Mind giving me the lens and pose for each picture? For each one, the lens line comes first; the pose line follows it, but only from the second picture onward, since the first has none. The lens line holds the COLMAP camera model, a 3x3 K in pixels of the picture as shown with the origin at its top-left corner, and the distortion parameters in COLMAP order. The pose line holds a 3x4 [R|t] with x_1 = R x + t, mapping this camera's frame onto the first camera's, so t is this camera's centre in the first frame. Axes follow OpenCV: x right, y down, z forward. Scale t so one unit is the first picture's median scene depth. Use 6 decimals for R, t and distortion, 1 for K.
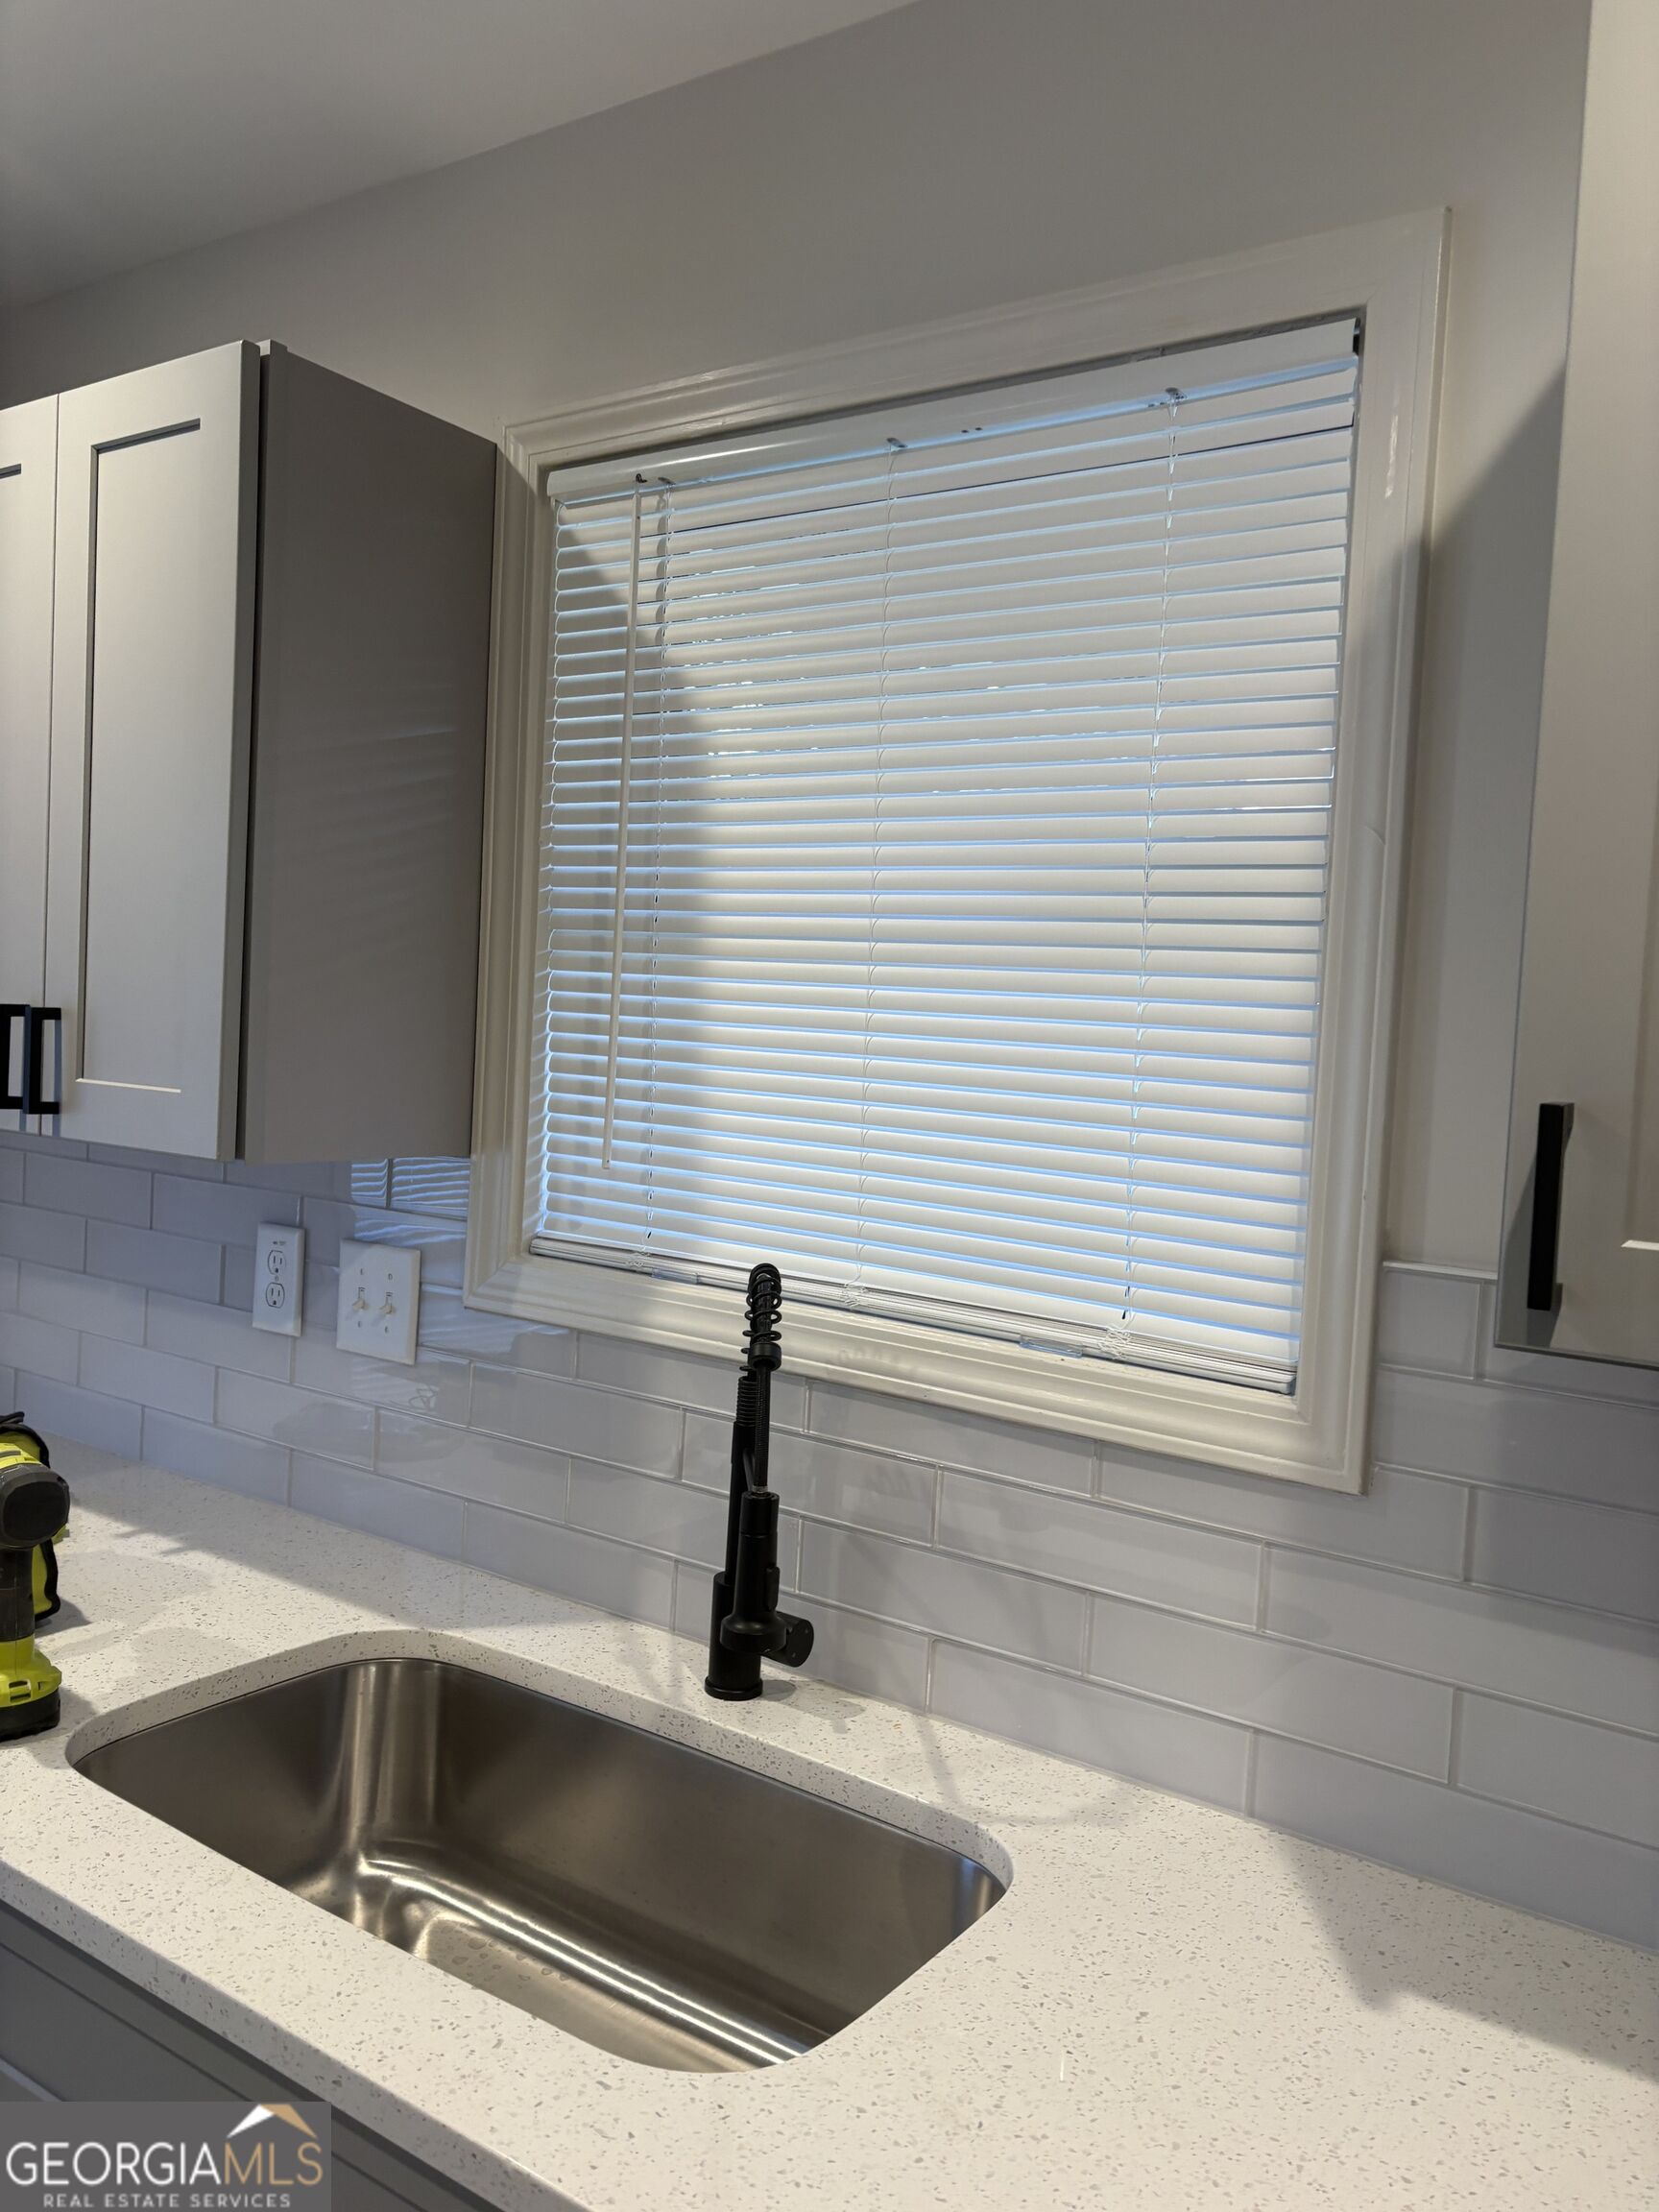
lens RADIAL K [[1688.3, 0, 829.3], [0, 1688.3, 1119.1], [0, 0, 1]] dist [0.012962, 0.001392]
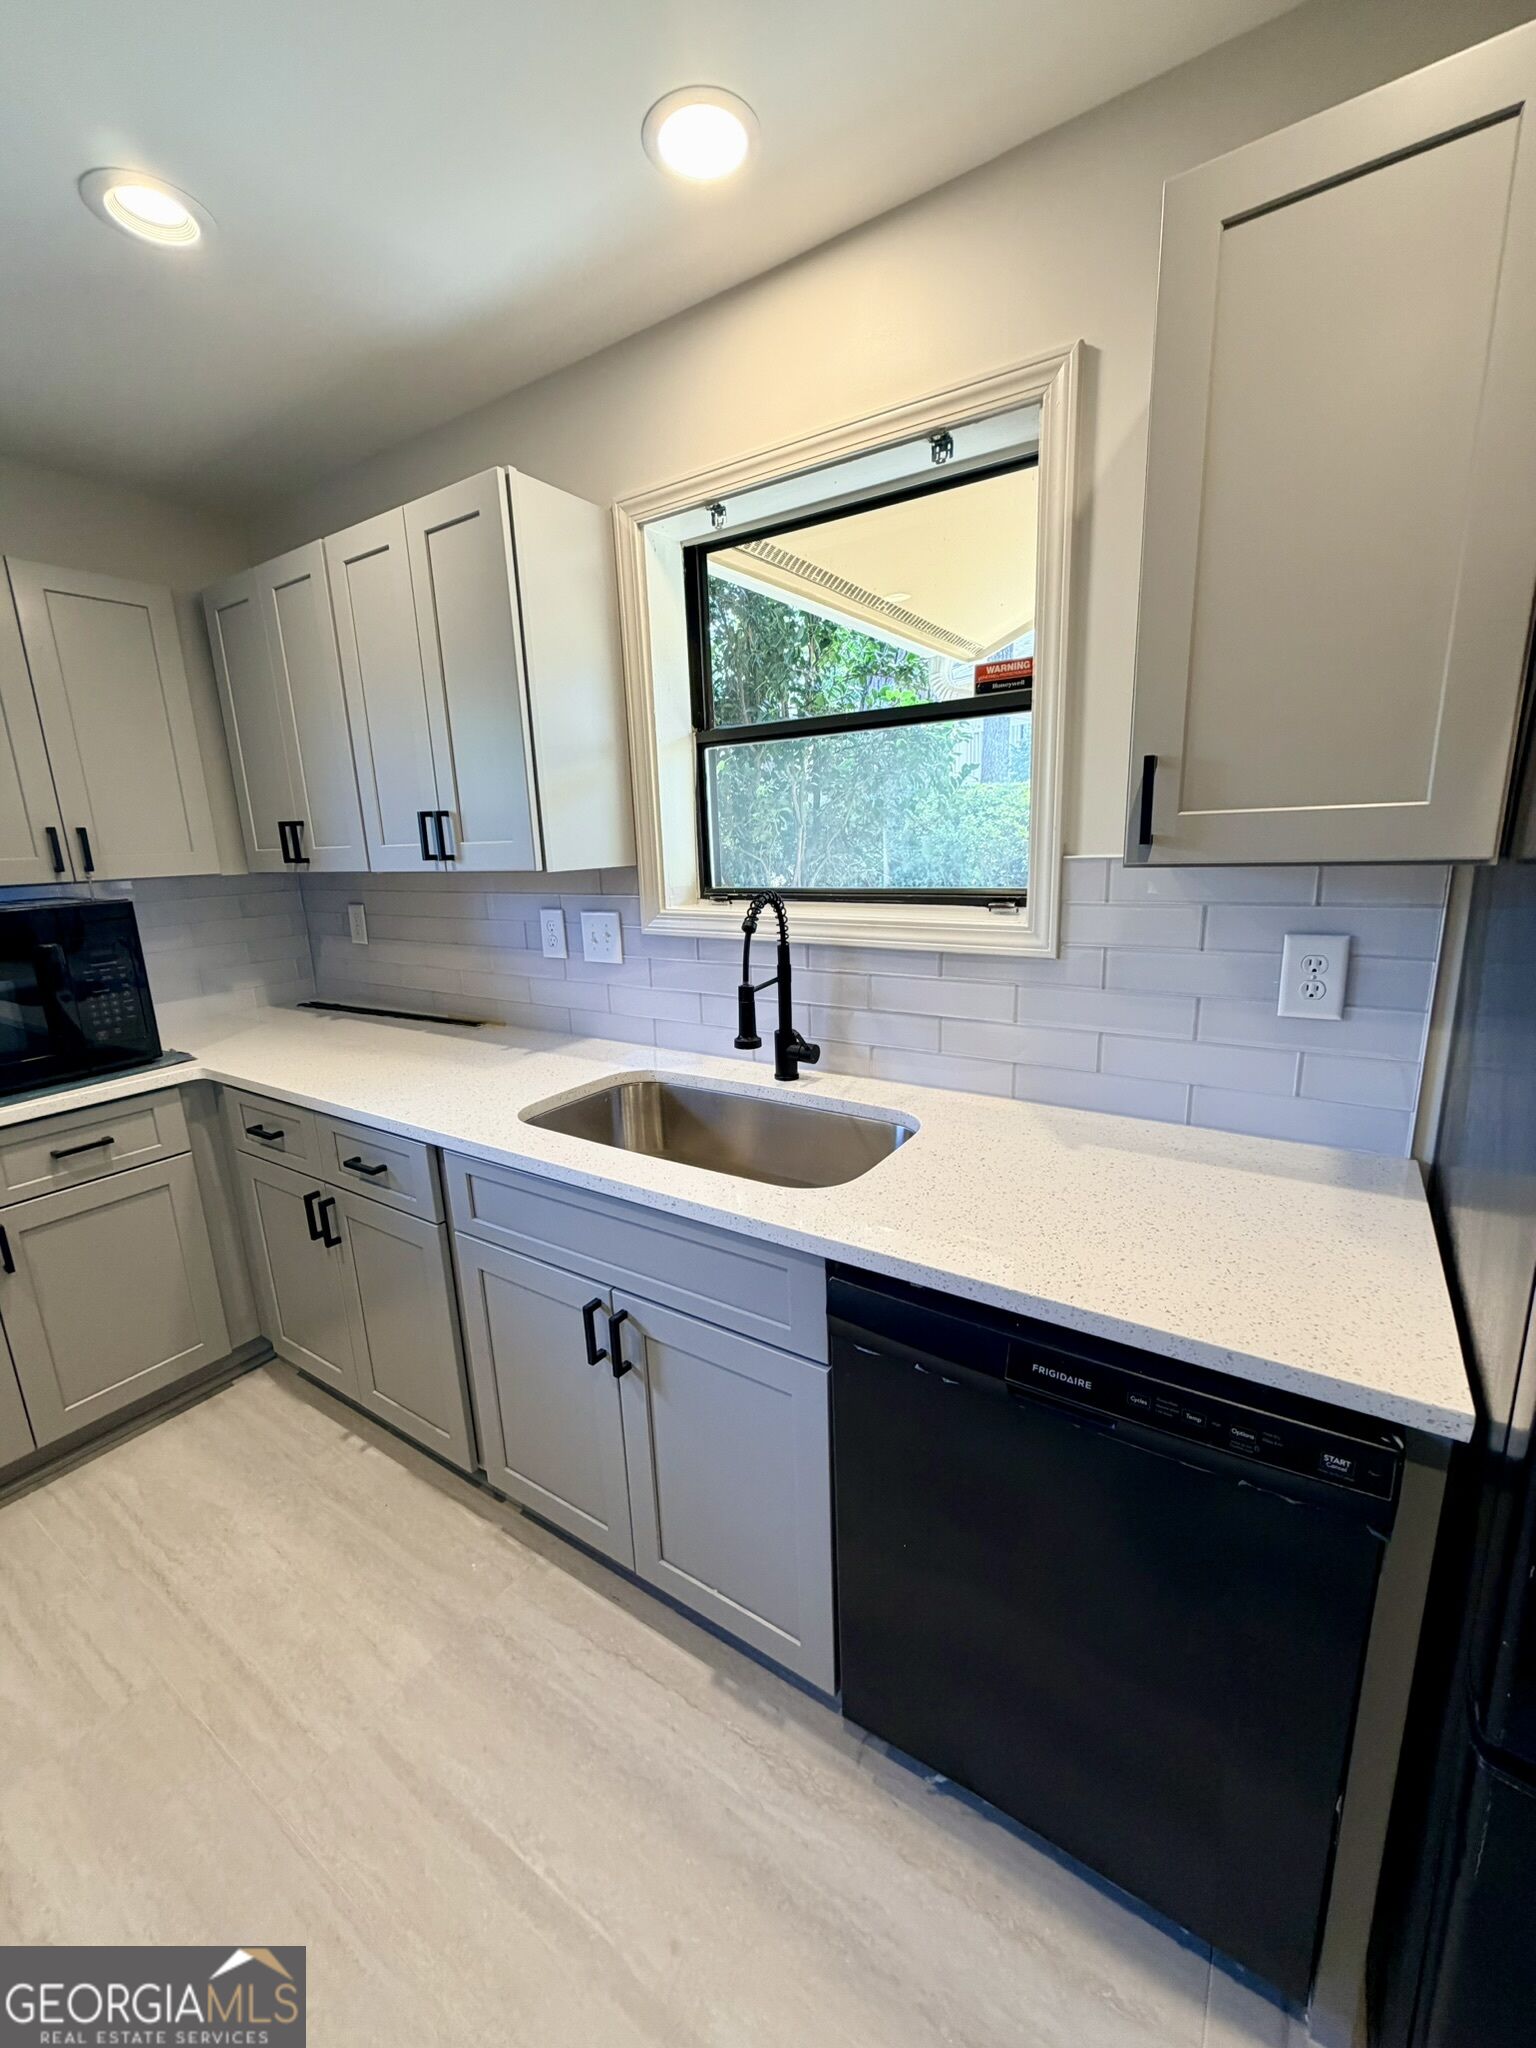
lens RADIAL K [[821.1, 0, 758.6], [0, 821.1, 1018.0], [0, 0, 1]] dist [0.002871, 0.000983]
pose [[0.995682, -0.092786, -0.002789, -0.084473], [0.091944, 0.981608, 0.167310, 0.062611], [-0.012786, -0.166844, 0.985900, -0.106818]]
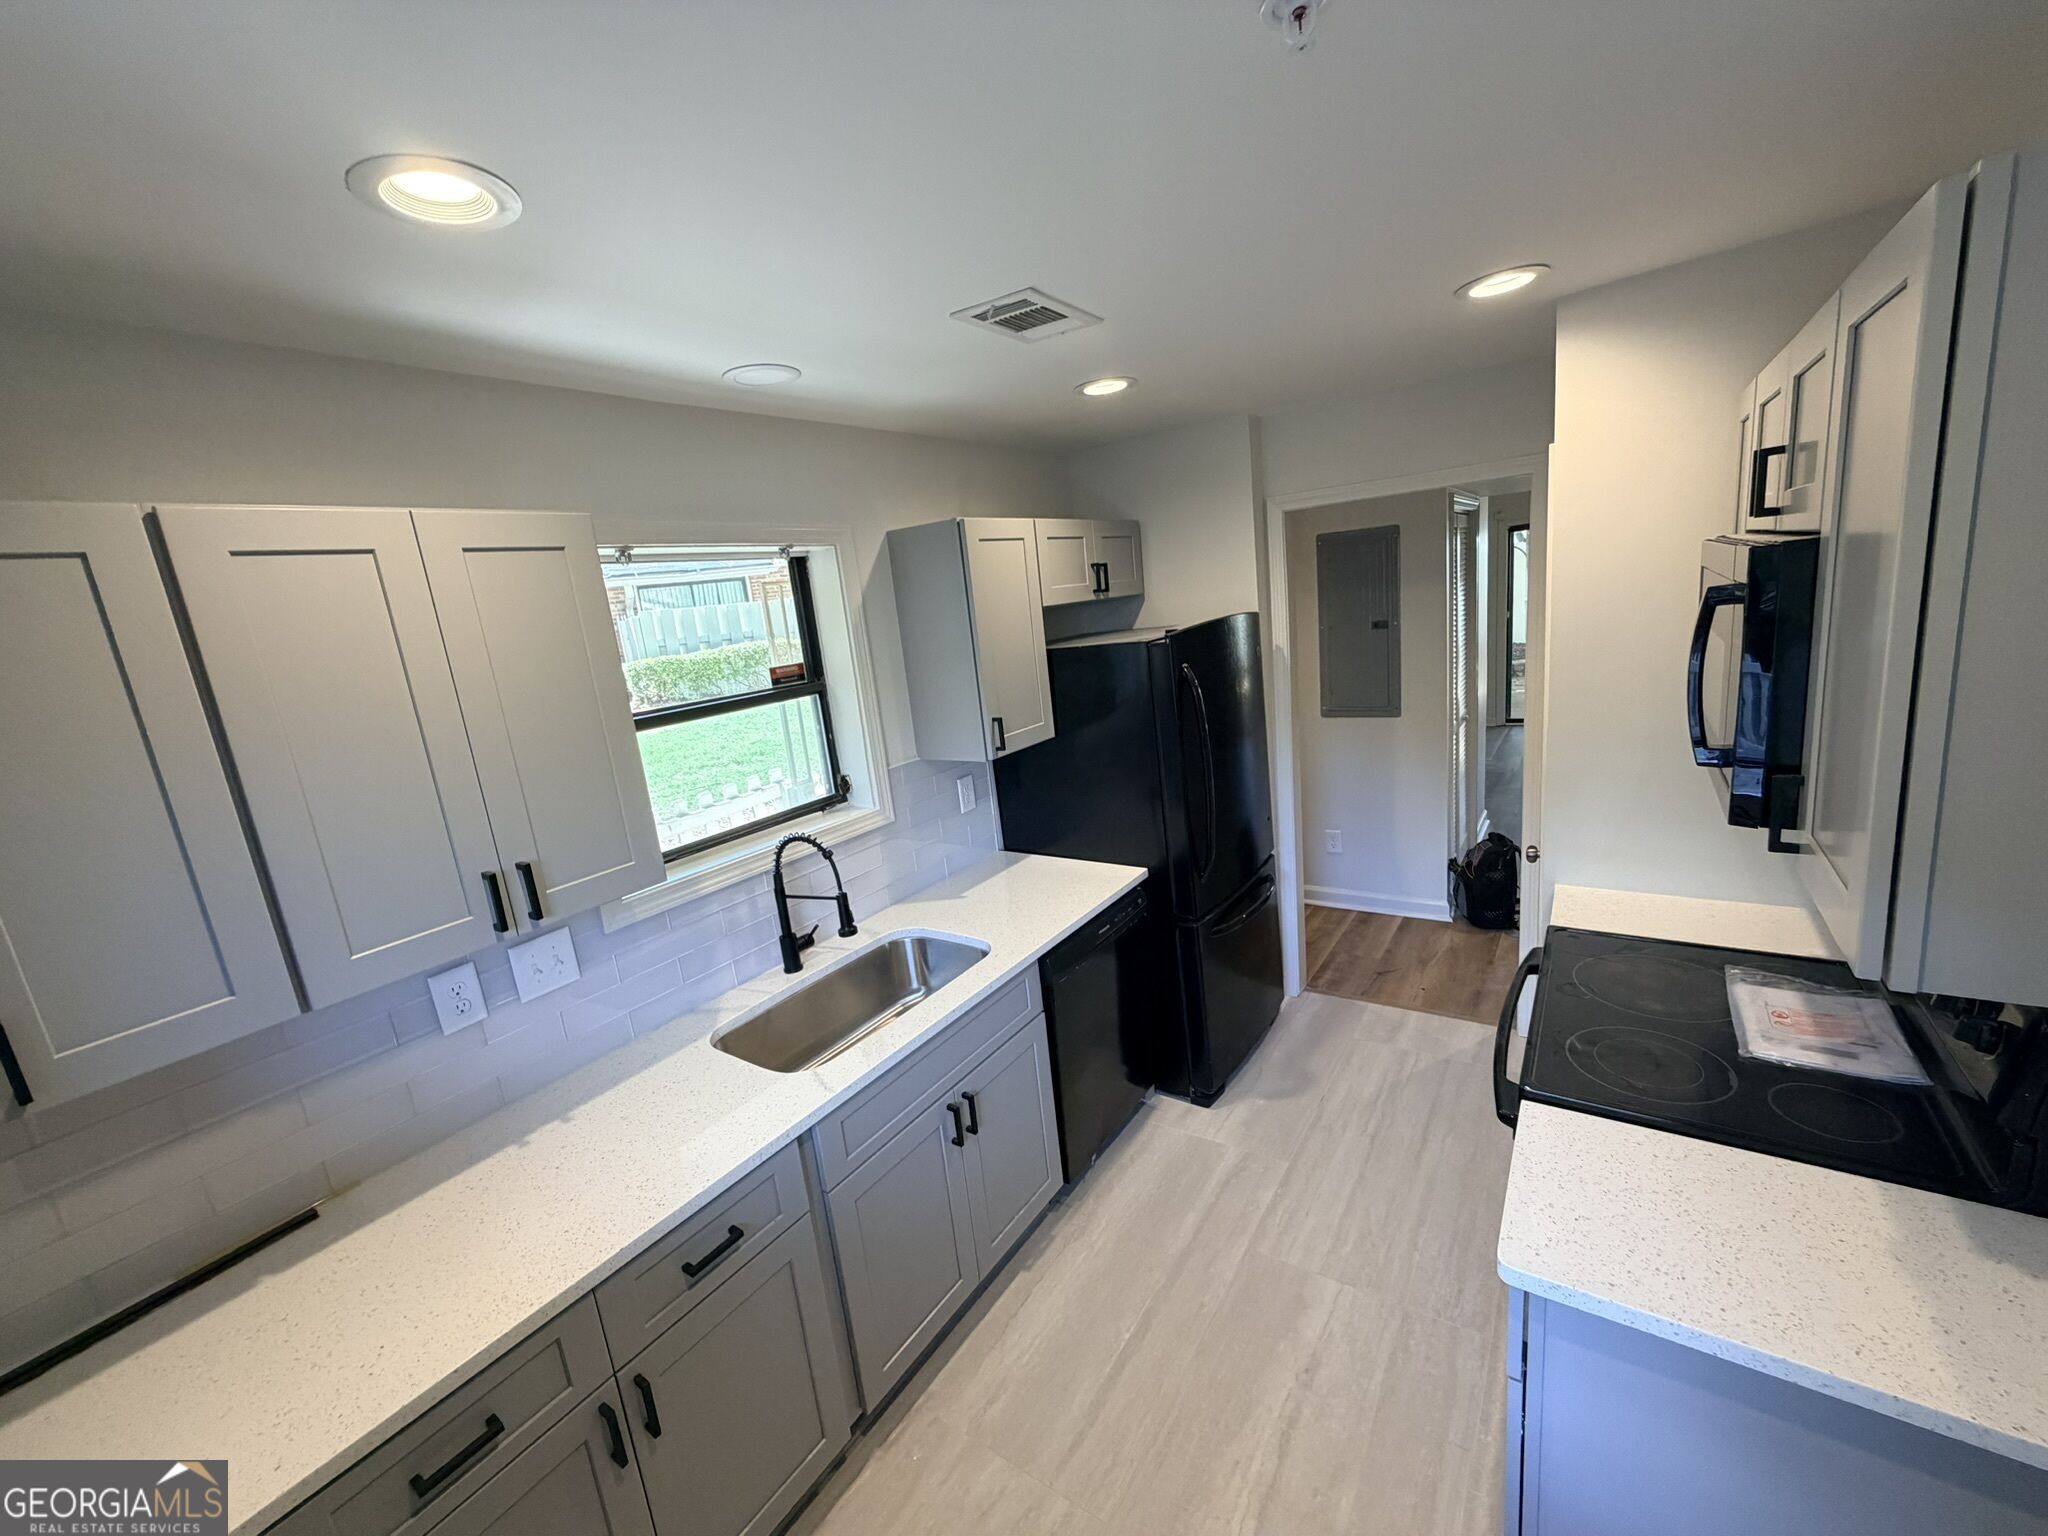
lens RADIAL K [[821.1, 0, 1016.7], [0, 821.1, 775.6], [0, 0, 1]] dist [0.002871, 0.000983]
pose [[0.004514, -0.268988, 0.963133, -1.407336], [0.165966, 0.949987, 0.264538, -0.328379], [-0.986121, 0.158654, 0.048932, 0.472268]]
